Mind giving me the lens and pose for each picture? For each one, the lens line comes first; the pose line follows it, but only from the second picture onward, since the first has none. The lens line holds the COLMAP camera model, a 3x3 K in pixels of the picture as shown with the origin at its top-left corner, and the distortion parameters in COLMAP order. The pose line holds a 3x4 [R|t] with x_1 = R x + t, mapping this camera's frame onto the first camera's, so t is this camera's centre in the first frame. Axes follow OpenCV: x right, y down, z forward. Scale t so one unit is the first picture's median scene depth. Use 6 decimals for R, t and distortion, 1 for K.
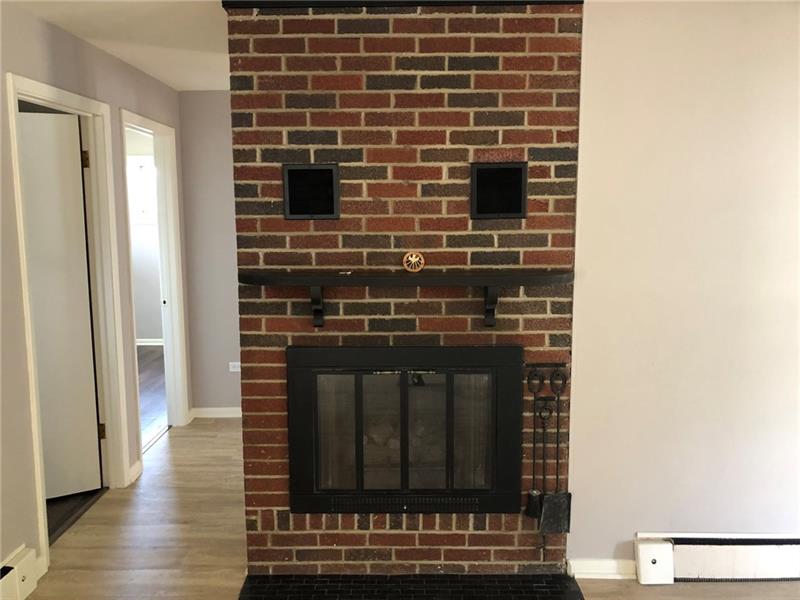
lens RADIAL K [[657.6, 0, 397.1], [0, 657.6, 300.2], [0, 0, 1]] dist [0.038758, -0.056787]
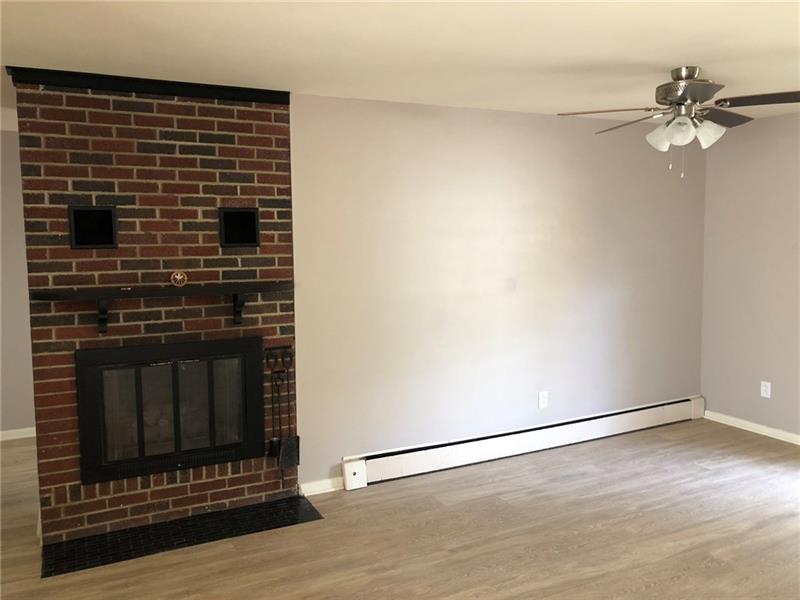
lens RADIAL K [[657.6, 0, 399.7], [0, 657.6, 300.2], [0, 0, 1]] dist [0.038758, -0.056787]
pose [[0.889236, -0.046033, 0.455127, -0.190398], [0.062270, 0.997844, -0.020739, 0.040807], [-0.453191, 0.046783, 0.890185, -0.410992]]
